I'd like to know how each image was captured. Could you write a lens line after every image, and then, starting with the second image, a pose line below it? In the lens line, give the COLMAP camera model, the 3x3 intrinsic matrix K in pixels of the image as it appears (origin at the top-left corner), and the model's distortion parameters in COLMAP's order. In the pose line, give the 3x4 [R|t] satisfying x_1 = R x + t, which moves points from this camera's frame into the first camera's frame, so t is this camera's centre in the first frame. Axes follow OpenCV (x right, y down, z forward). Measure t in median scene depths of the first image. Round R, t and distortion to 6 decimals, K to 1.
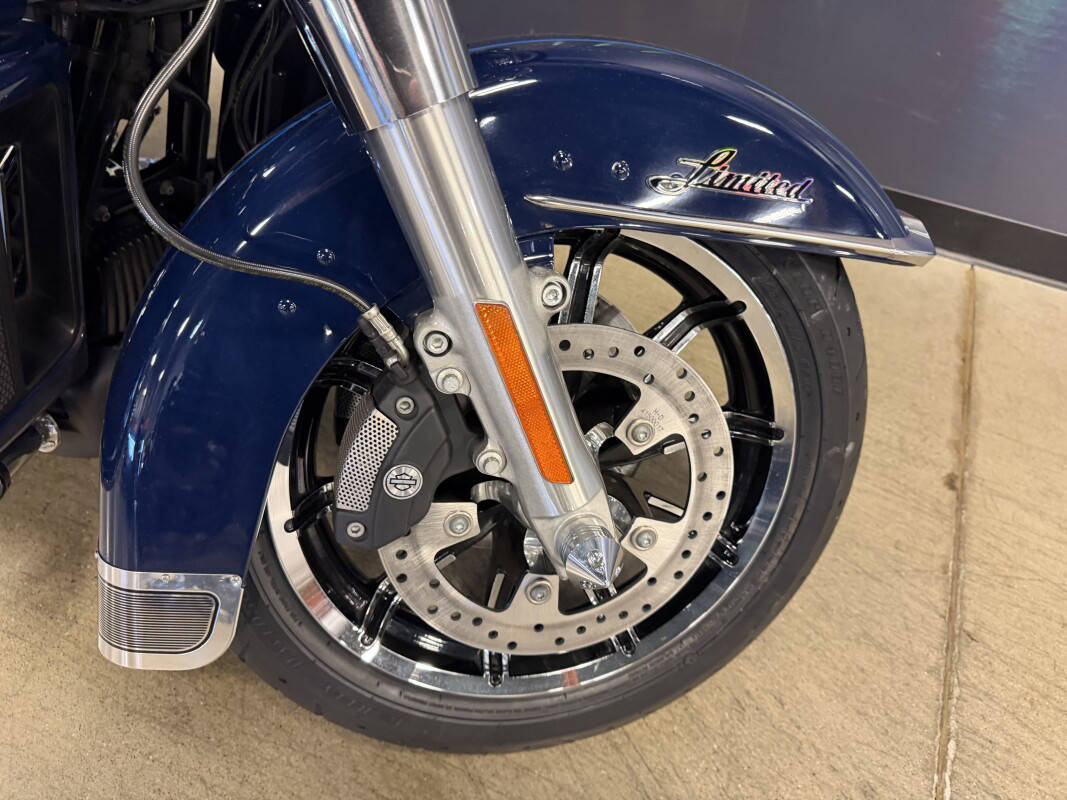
lens RADIAL K [[792.3, 0, 533.5], [0, 792.3, 400.0], [0, 0, 1]] dist [-0.002938, -0.011156]
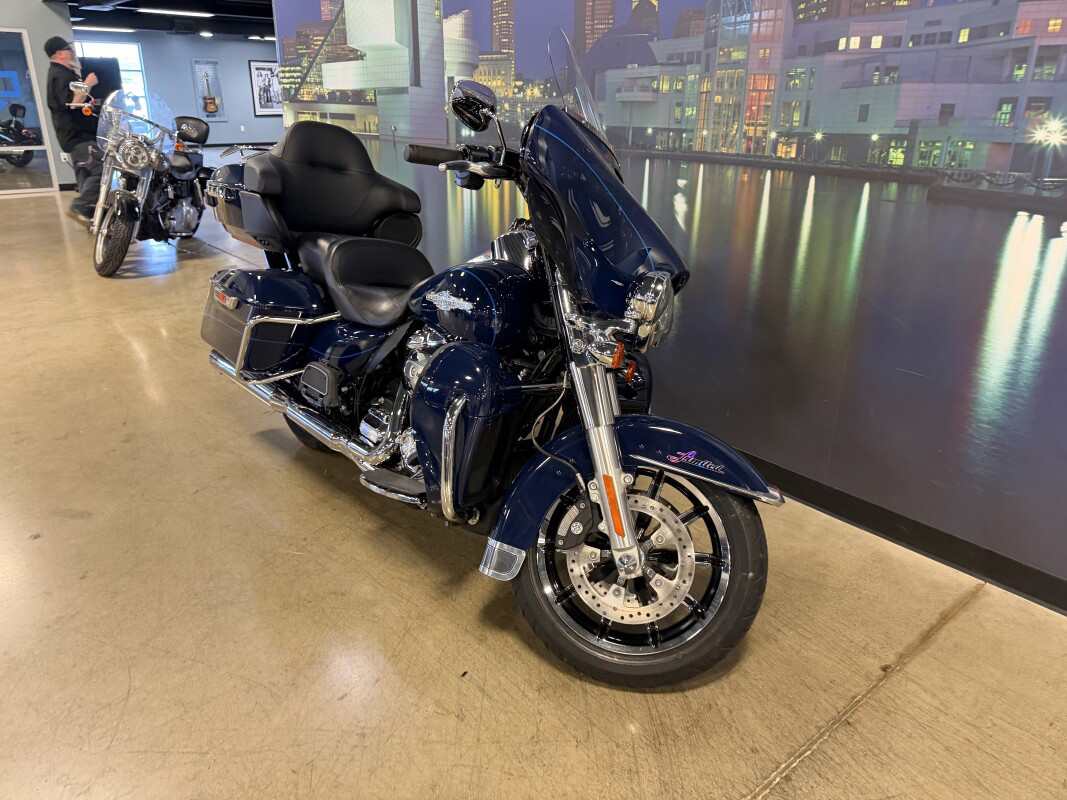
lens RADIAL K [[792.3, 0, 533.5], [0, 792.3, 400.0], [0, 0, 1]] dist [-0.002938, -0.011156]
pose [[0.904806, 0.112268, -0.410758, 0.832892], [-0.272438, 0.893980, -0.355777, 0.726471], [0.327267, 0.433815, 0.839464, -1.787646]]
